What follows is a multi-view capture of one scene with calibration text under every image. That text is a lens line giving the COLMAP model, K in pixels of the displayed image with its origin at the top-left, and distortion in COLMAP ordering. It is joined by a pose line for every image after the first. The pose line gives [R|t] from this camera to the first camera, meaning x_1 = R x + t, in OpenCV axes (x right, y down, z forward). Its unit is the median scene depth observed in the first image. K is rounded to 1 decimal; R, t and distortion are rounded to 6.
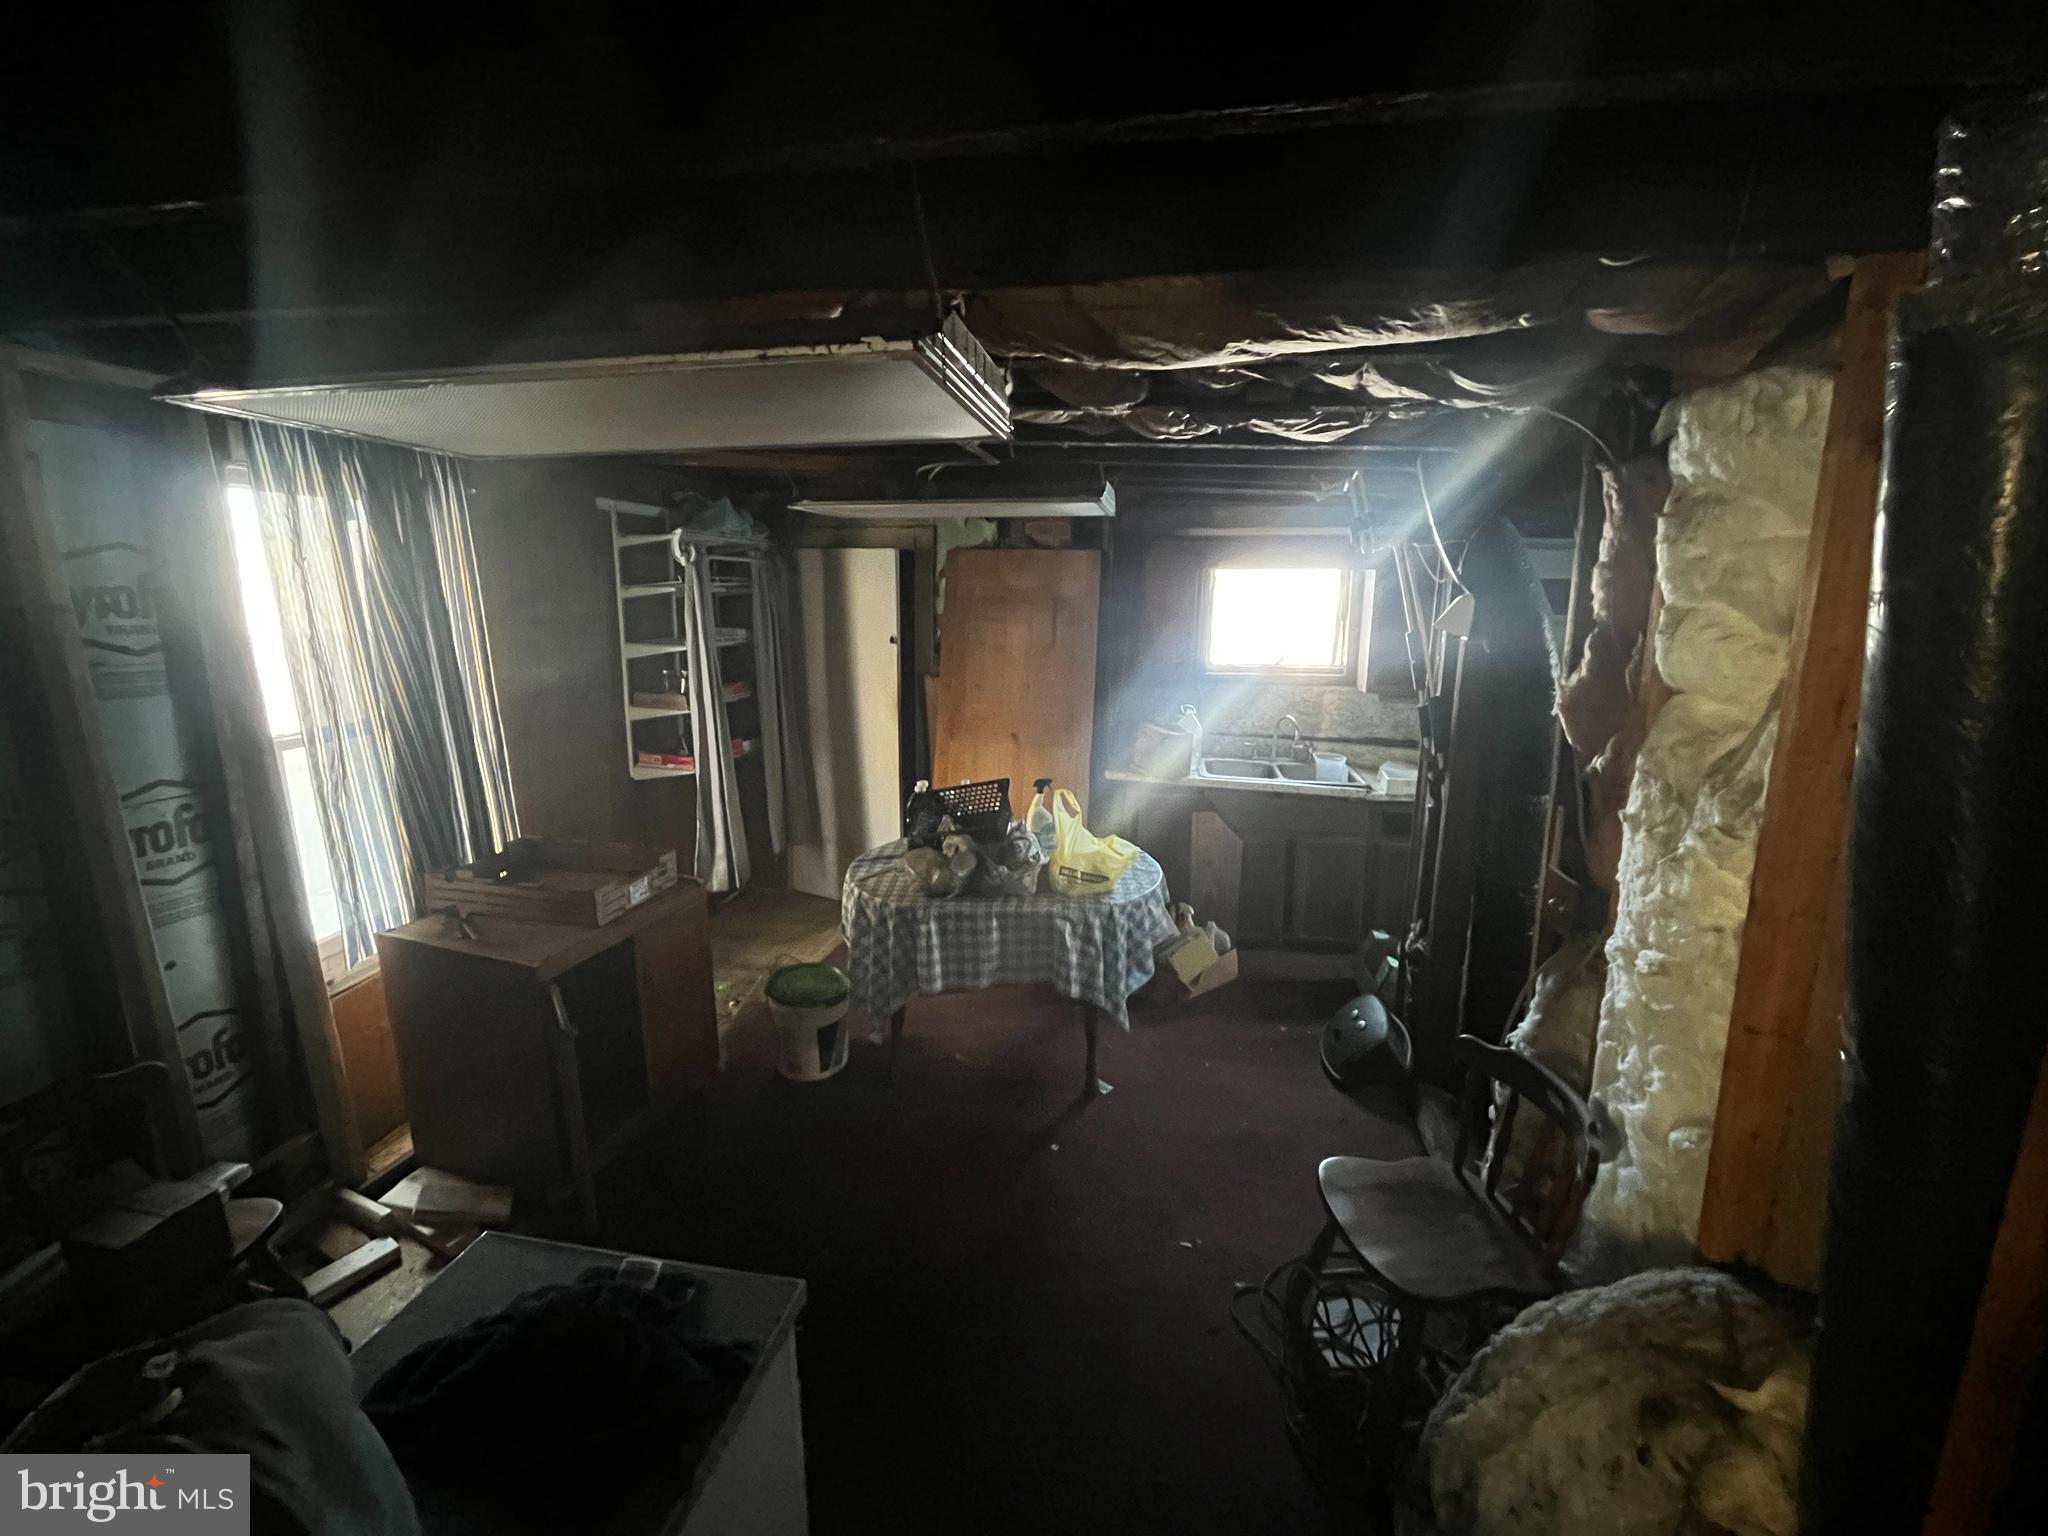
lens RADIAL K [[829.4, 0, 1024.5], [0, 829.4, 766.0], [0, 0, 1]] dist [-0.002291, -0.000285]
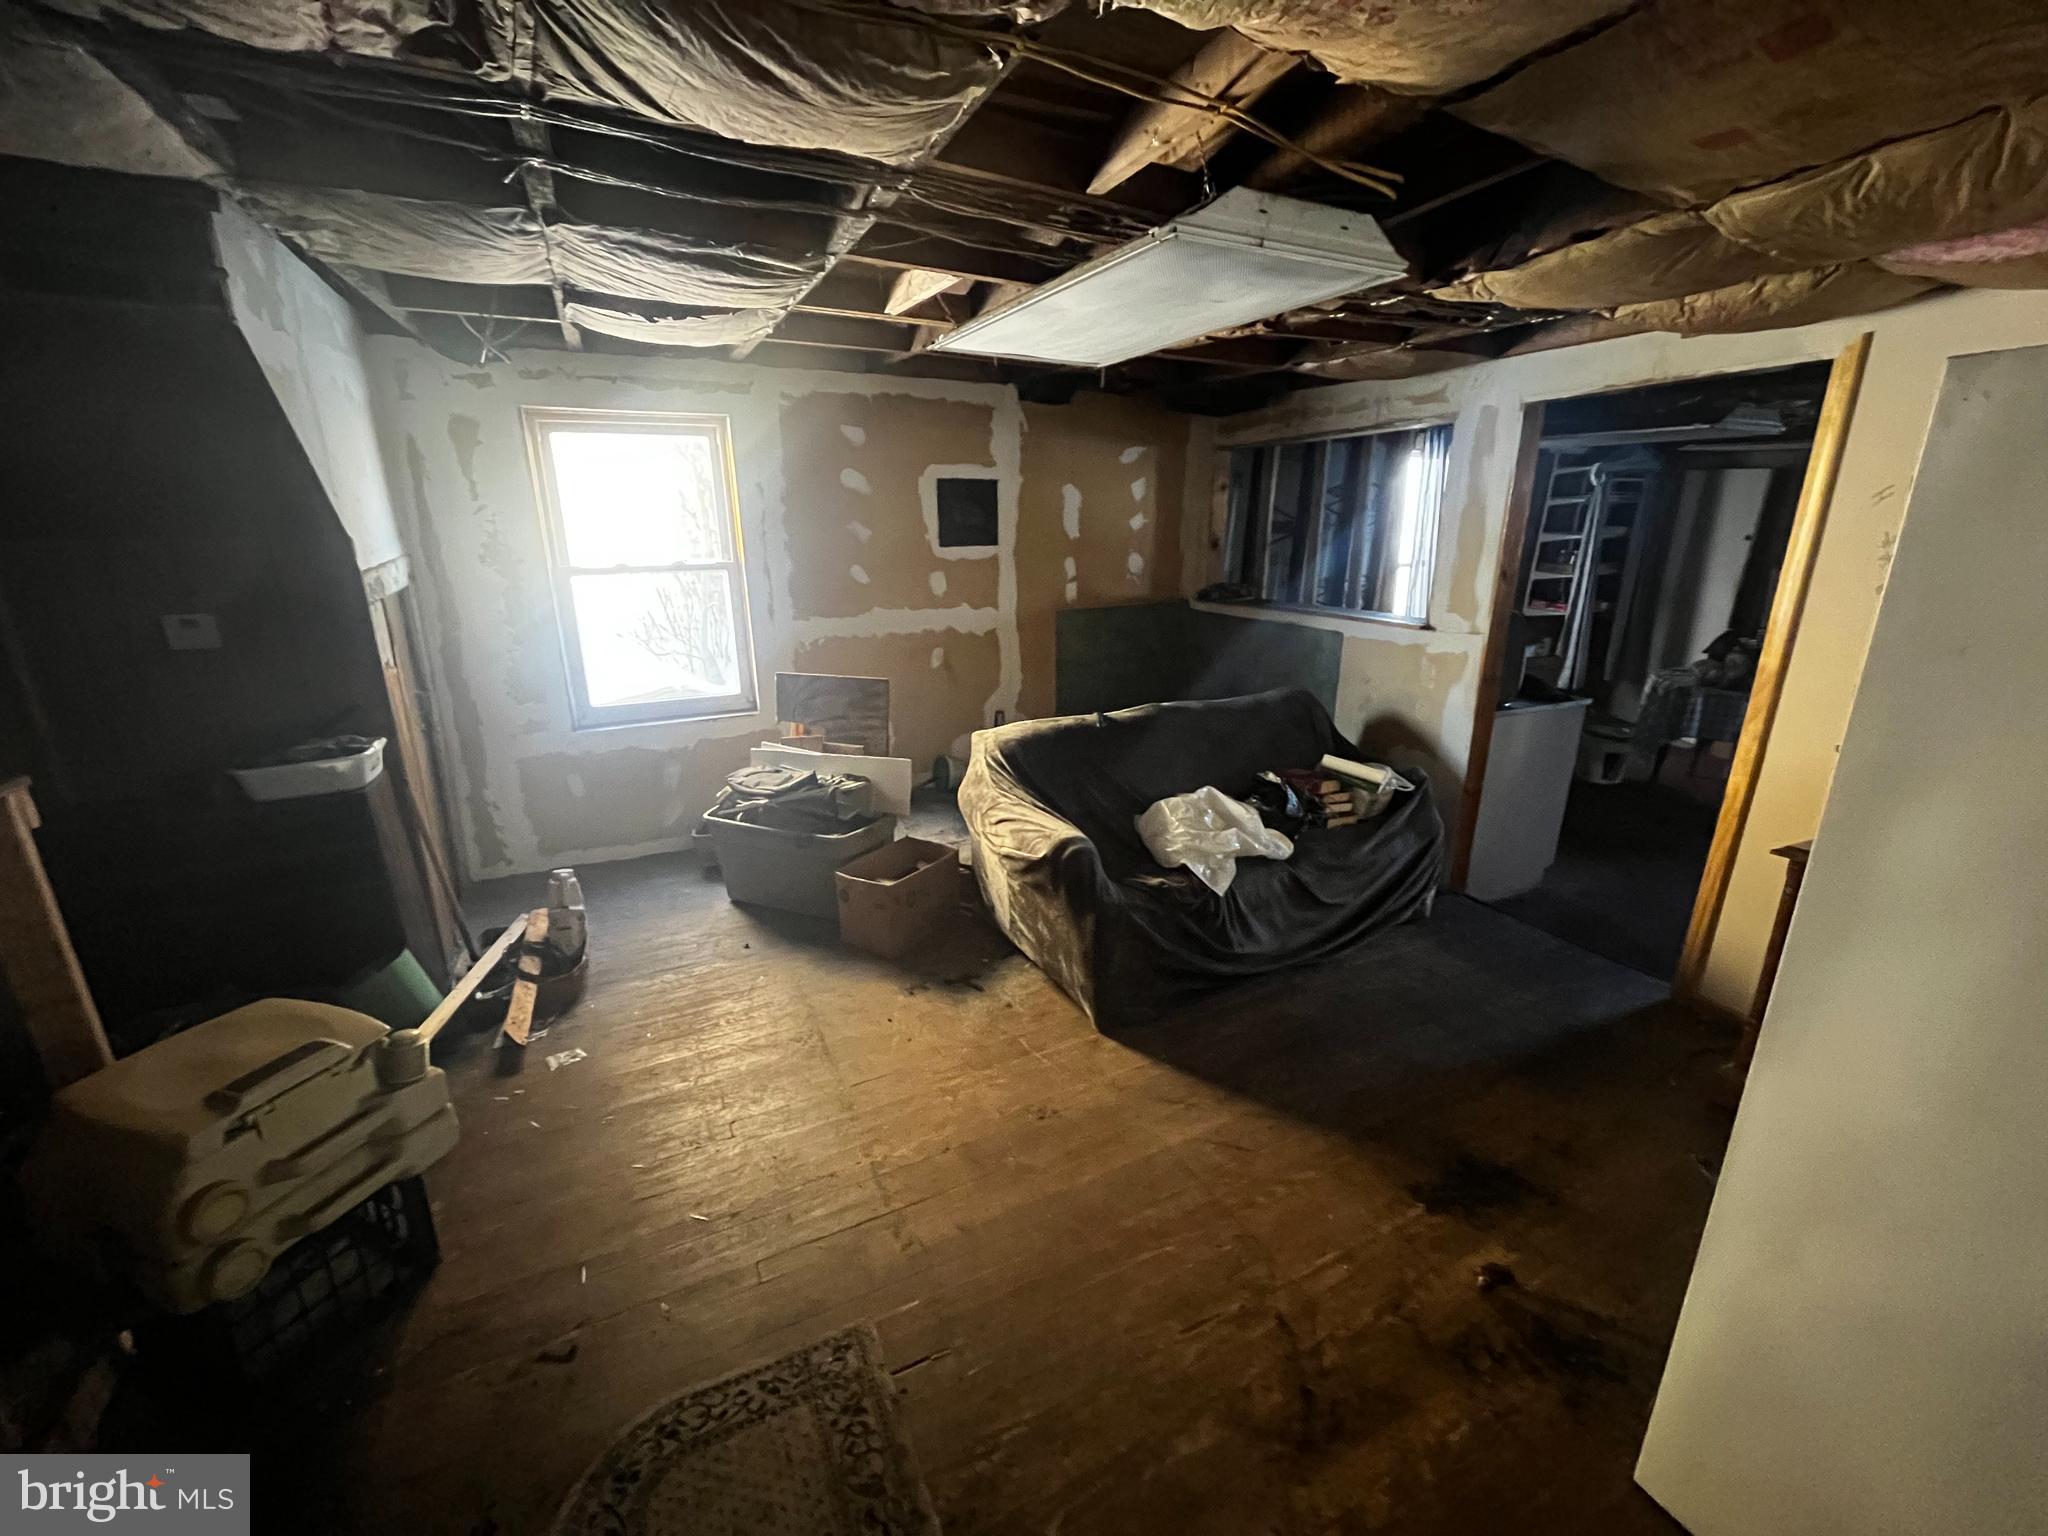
lens RADIAL K [[829.4, 0, 1024.5], [0, 829.4, 766.0], [0, 0, 1]] dist [-0.002291, -0.000285]
pose [[0.591815, 0.240623, -0.769322, 0.312479], [-0.161341, 0.970453, 0.179417, 0.182704], [0.789762, 0.017941, 0.613151, -0.875007]]
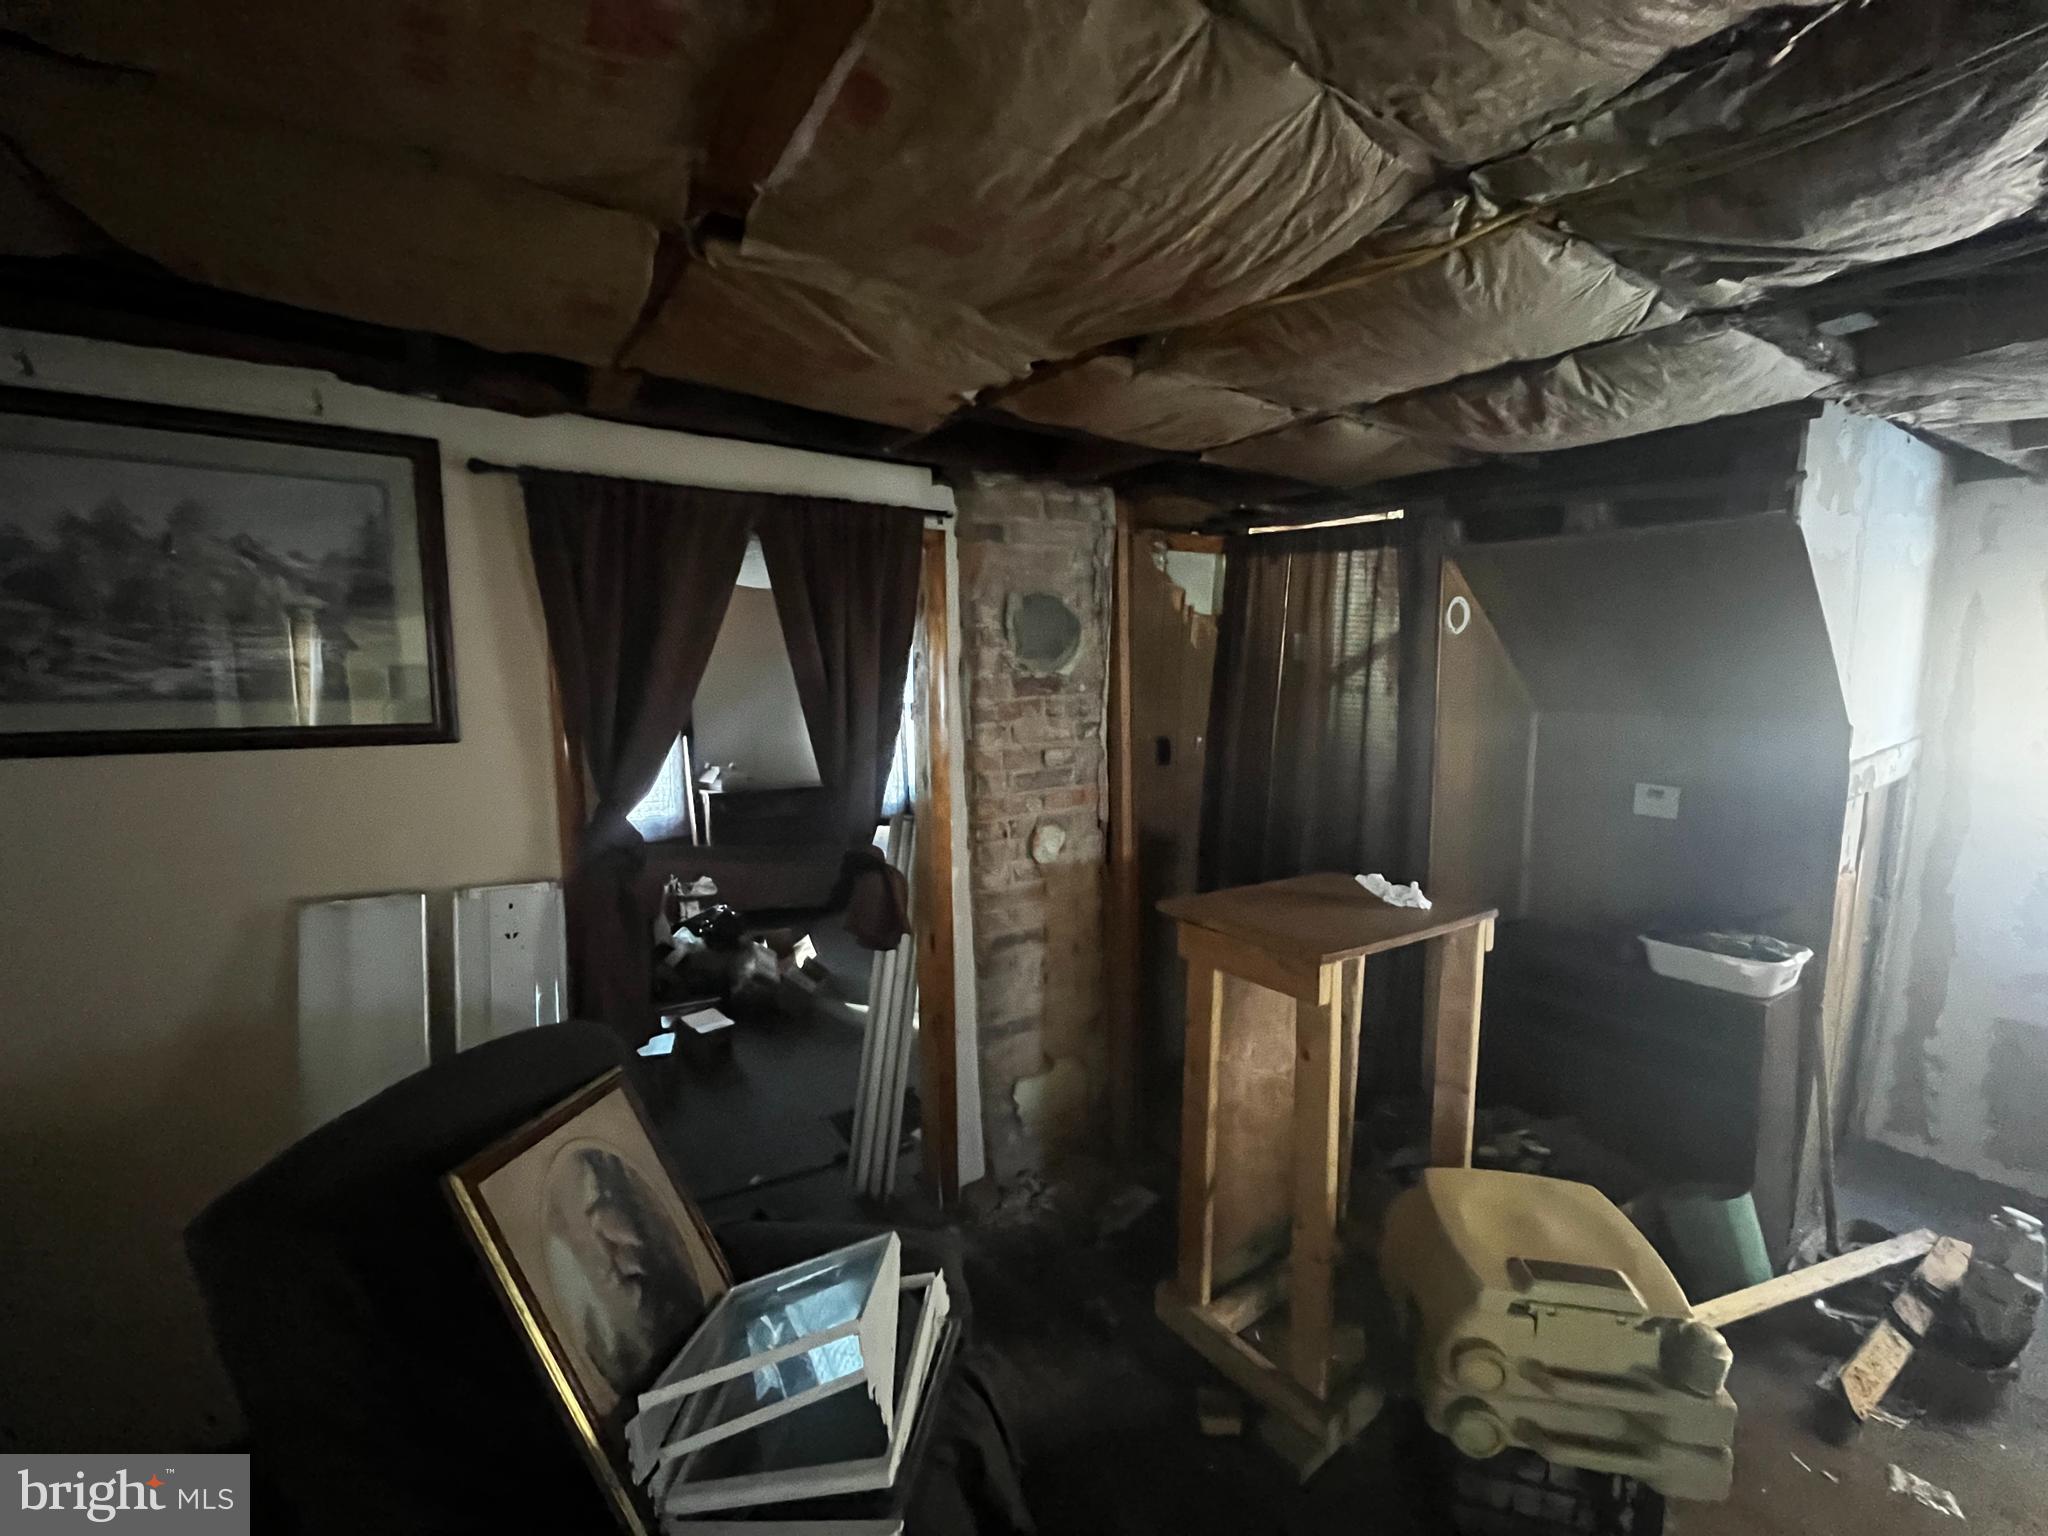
lens RADIAL K [[829.4, 0, 1024.5], [0, 829.4, 766.0], [0, 0, 1]] dist [-0.002291, -0.000285]
pose [[-0.728035, 0.105856, -0.677318, 0.256810], [-0.112834, 0.956029, 0.270698, 0.146274], [0.676191, 0.273502, -0.684078, -0.885393]]
